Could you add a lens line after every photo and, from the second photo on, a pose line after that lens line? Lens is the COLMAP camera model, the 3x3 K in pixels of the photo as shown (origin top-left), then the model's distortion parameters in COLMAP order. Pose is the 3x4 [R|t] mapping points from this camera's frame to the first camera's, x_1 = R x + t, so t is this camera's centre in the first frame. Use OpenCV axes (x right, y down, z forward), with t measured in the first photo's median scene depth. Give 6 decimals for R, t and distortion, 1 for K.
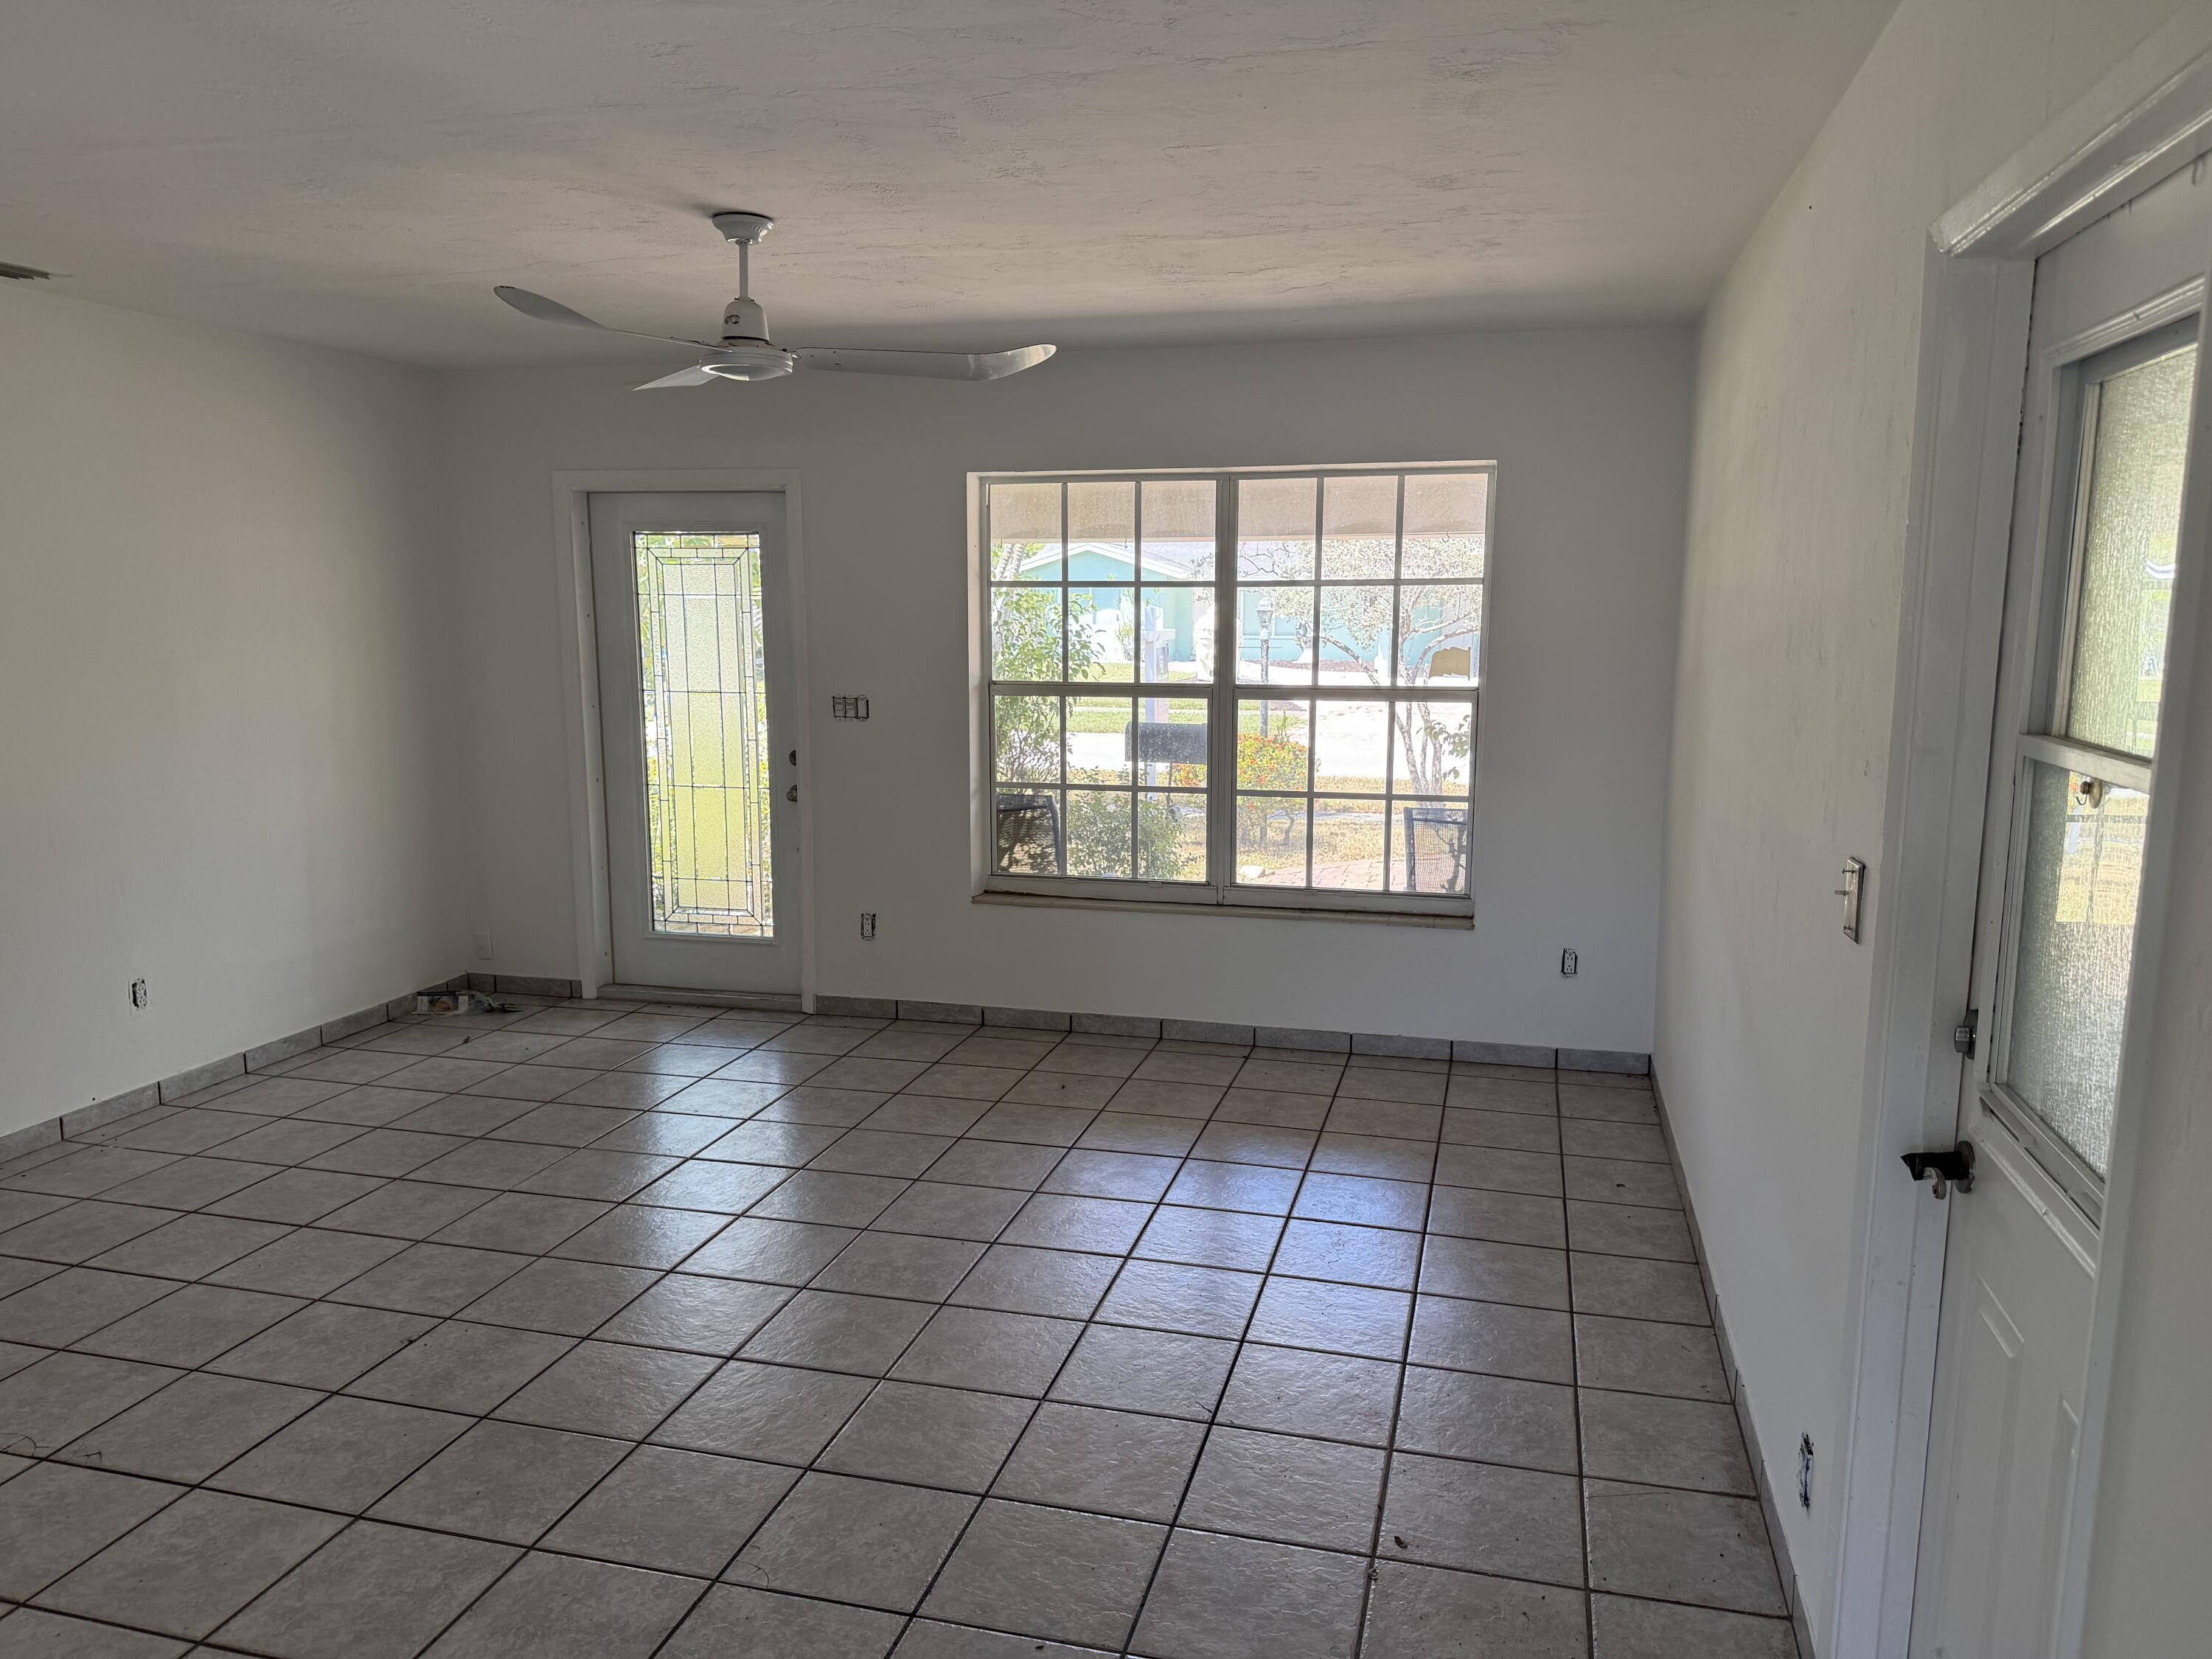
lens RADIAL K [[1544.8, 0, 1106.0], [0, 1544.8, 829.5], [0, 0, 1]] dist [0.026307, -0.061625]
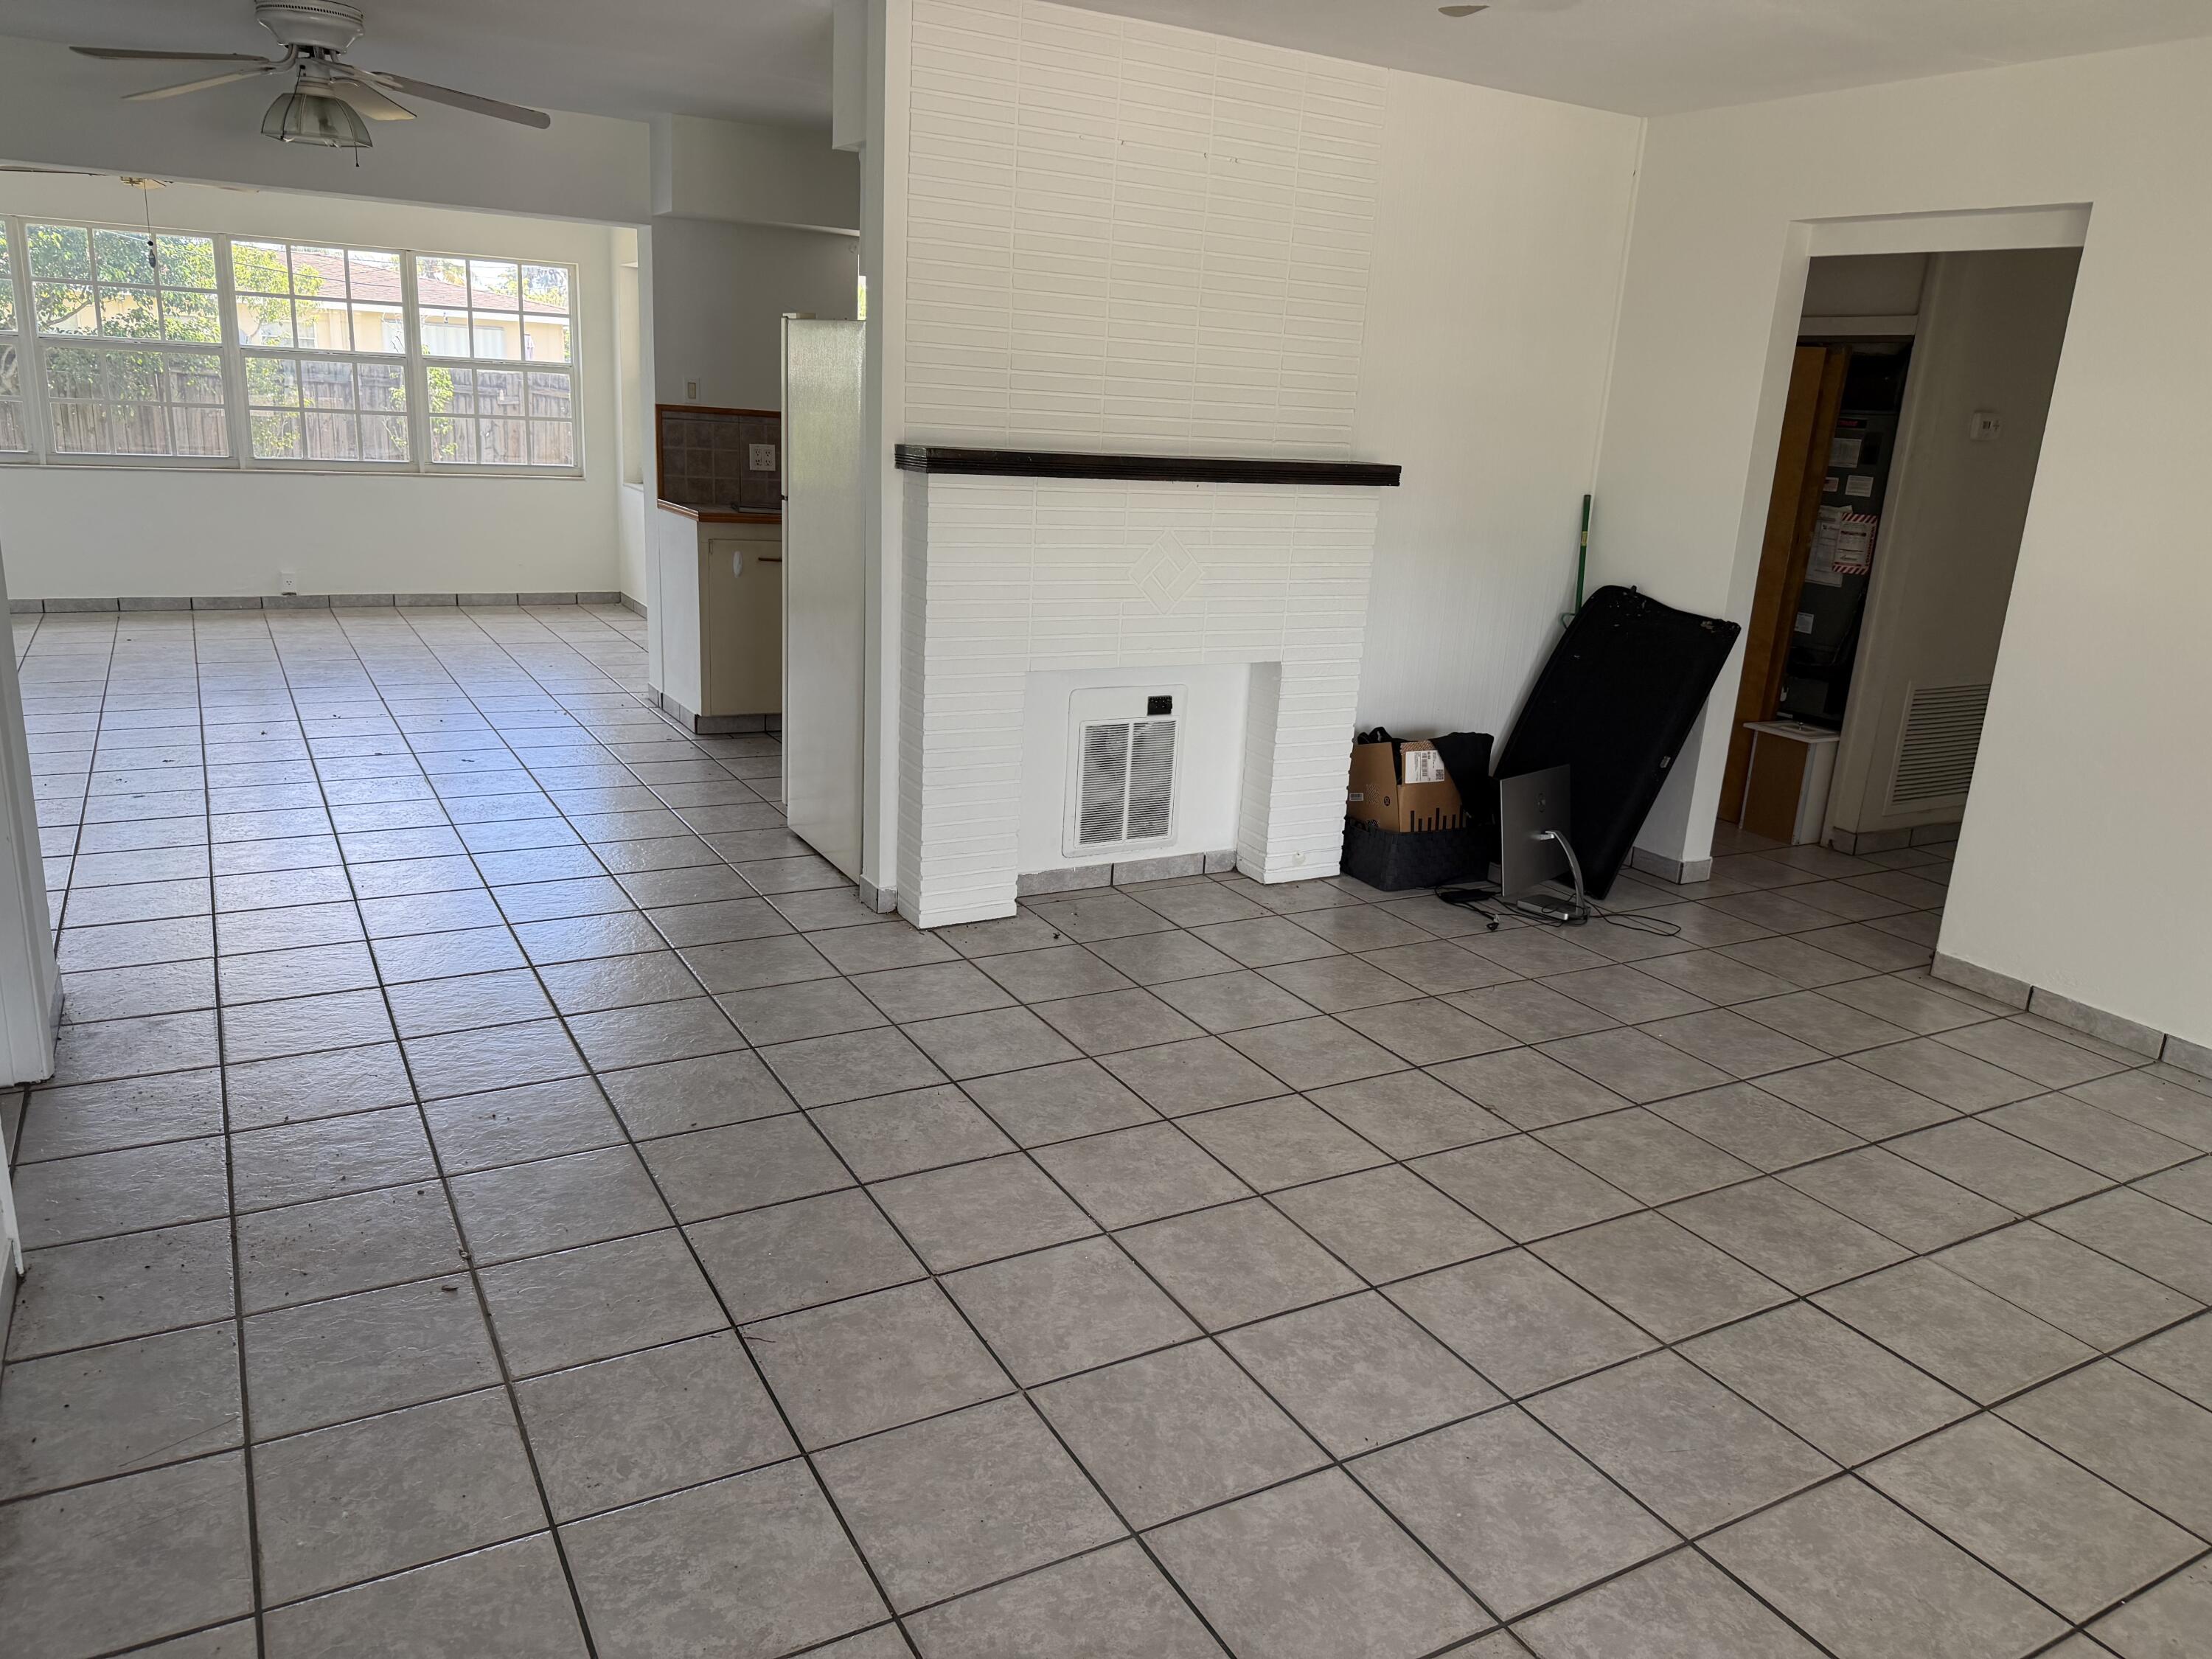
lens RADIAL K [[1581.0, 0, 1078.7], [0, 1581.0, 830.0], [0, 0, 1]] dist [0.001102, -0.007985]
pose [[-0.722191, 0.146207, -0.676065, 0.413092], [-0.165279, 0.912615, 0.373920, -0.176119], [0.671657, 0.381781, -0.634918, 1.385538]]
